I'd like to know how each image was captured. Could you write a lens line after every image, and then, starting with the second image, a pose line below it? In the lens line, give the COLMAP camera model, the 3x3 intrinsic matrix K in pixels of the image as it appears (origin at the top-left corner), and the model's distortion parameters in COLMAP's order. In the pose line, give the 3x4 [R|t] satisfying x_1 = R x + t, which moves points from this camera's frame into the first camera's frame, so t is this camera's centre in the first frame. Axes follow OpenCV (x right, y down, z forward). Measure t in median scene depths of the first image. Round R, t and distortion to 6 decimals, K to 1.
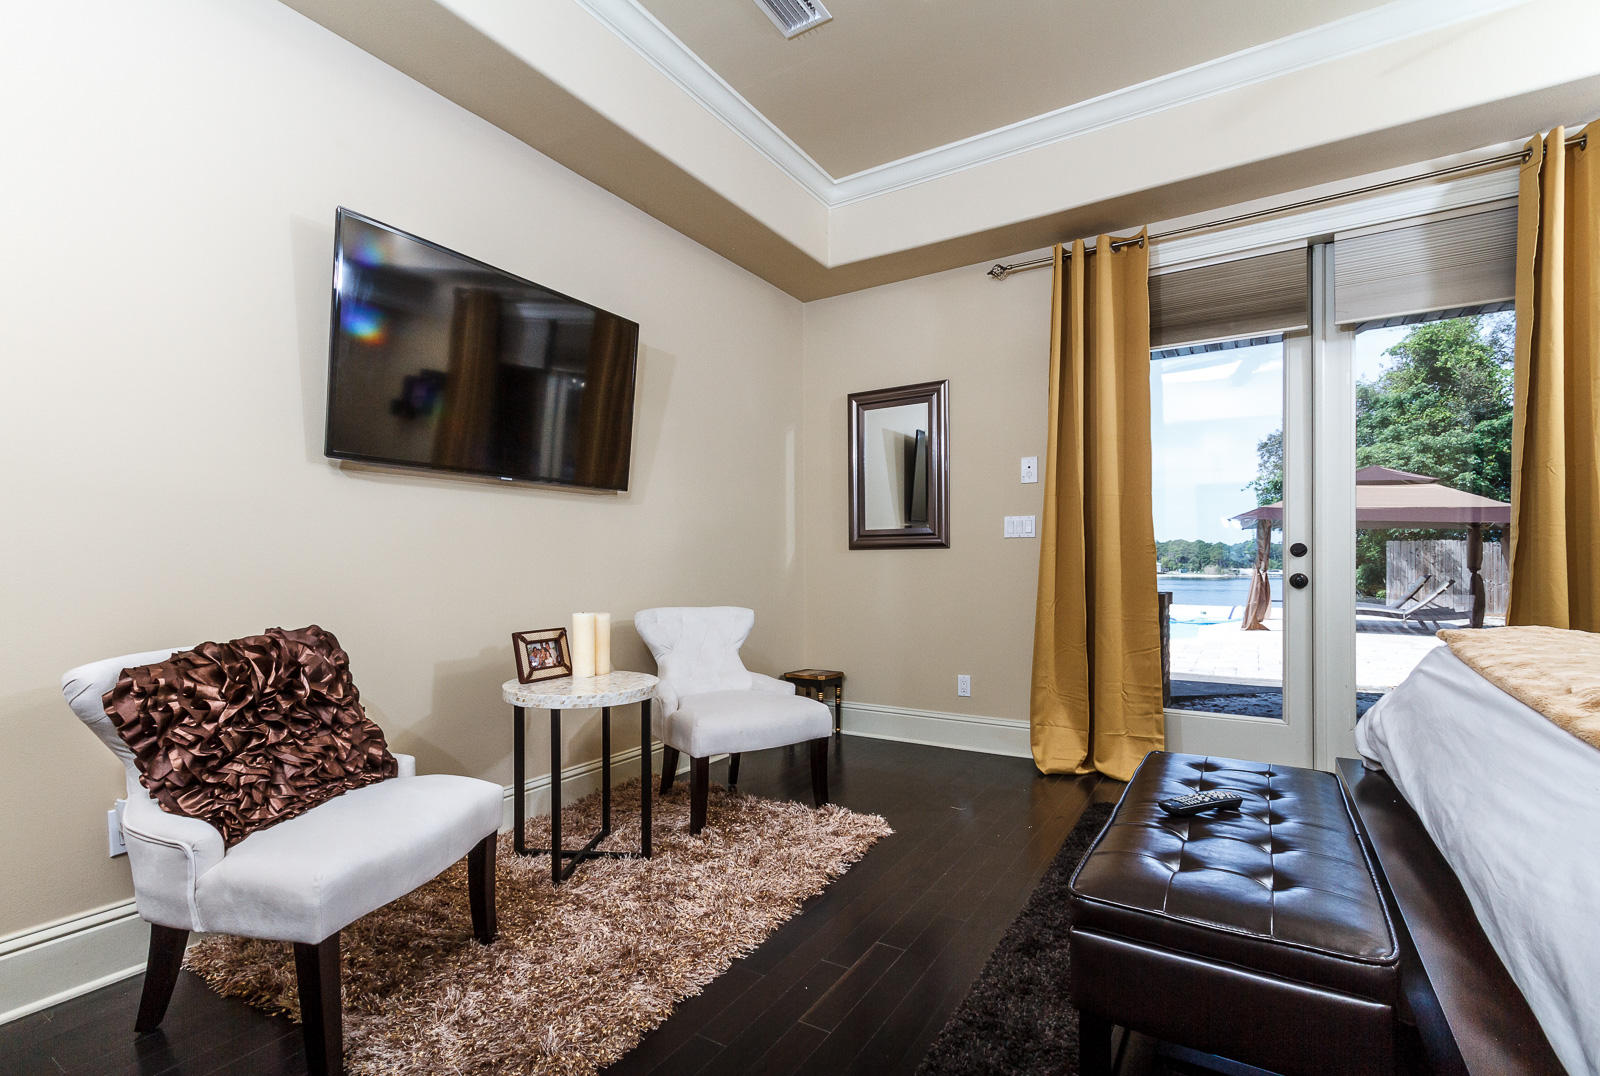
lens RADIAL K [[744.2, 0, 795.2], [0, 744.2, 573.0], [0, 0, 1]] dist [0.000863, -0.000283]
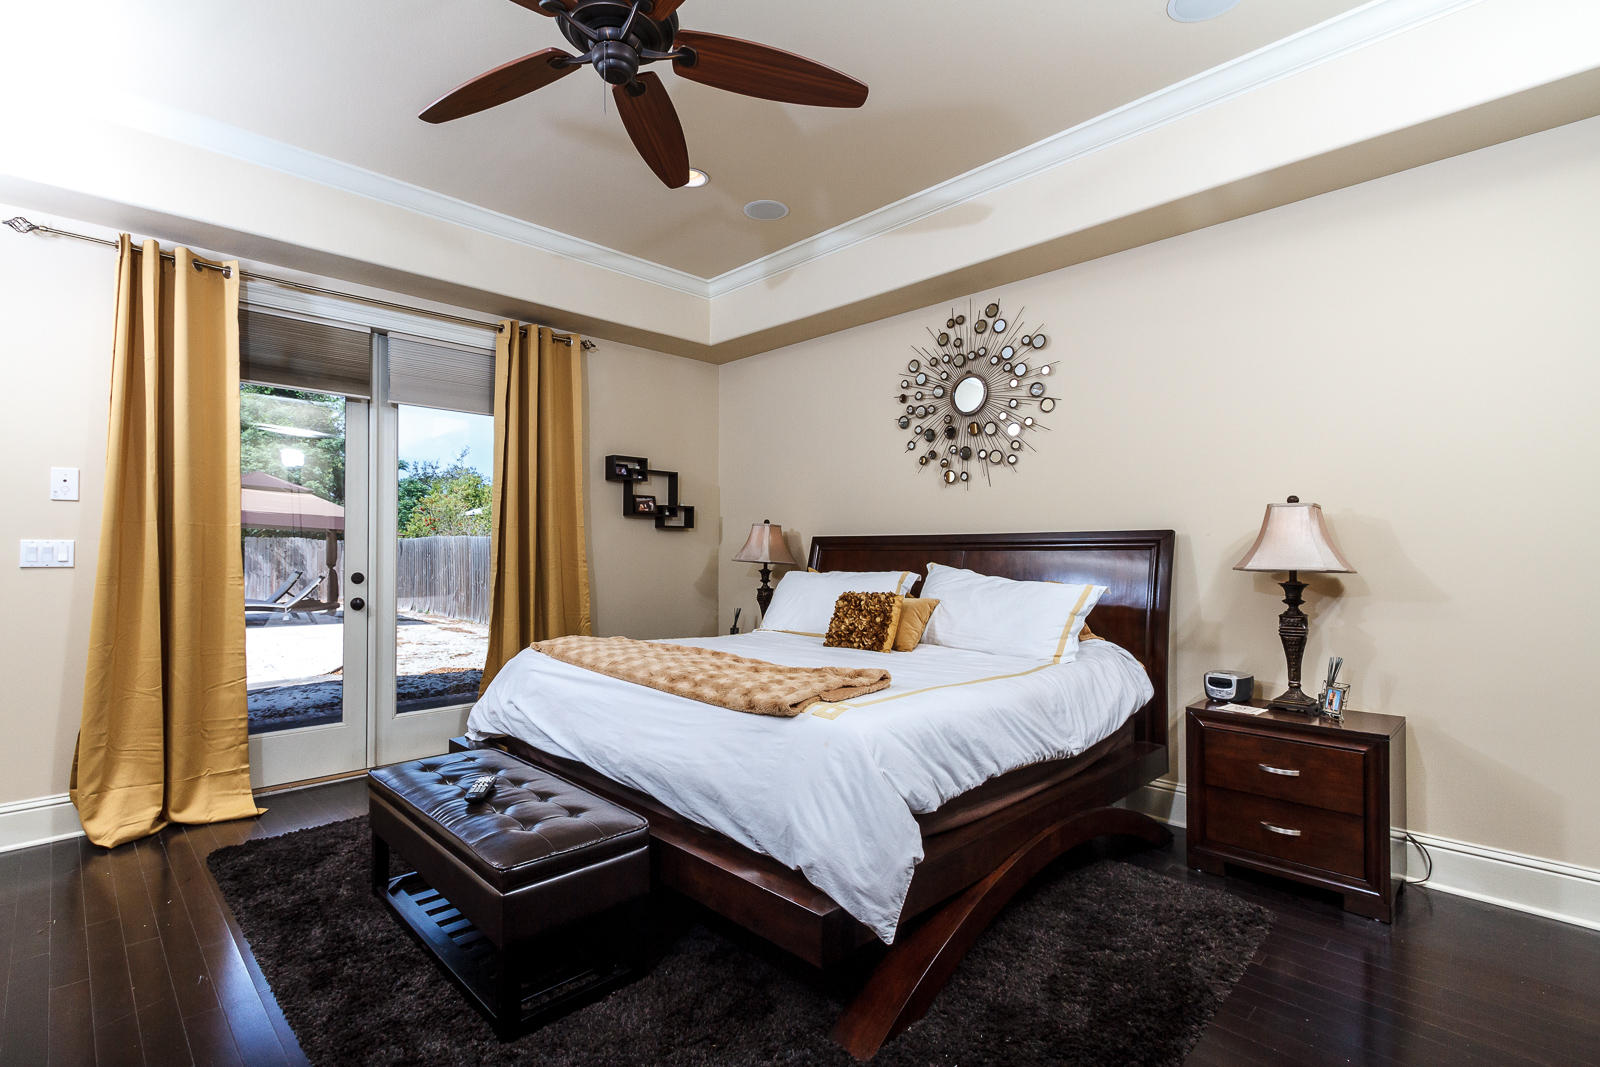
lens RADIAL K [[732.5, 0, 787.4], [0, 732.5, 546.1], [0, 0, 1]] dist [0.008135, 0.000315]
pose [[0.227434, 0.017558, 0.973635, -0.314546], [0.001269, 0.999831, -0.018327, -0.058261], [-0.973793, 0.005404, 0.227373, 0.049669]]
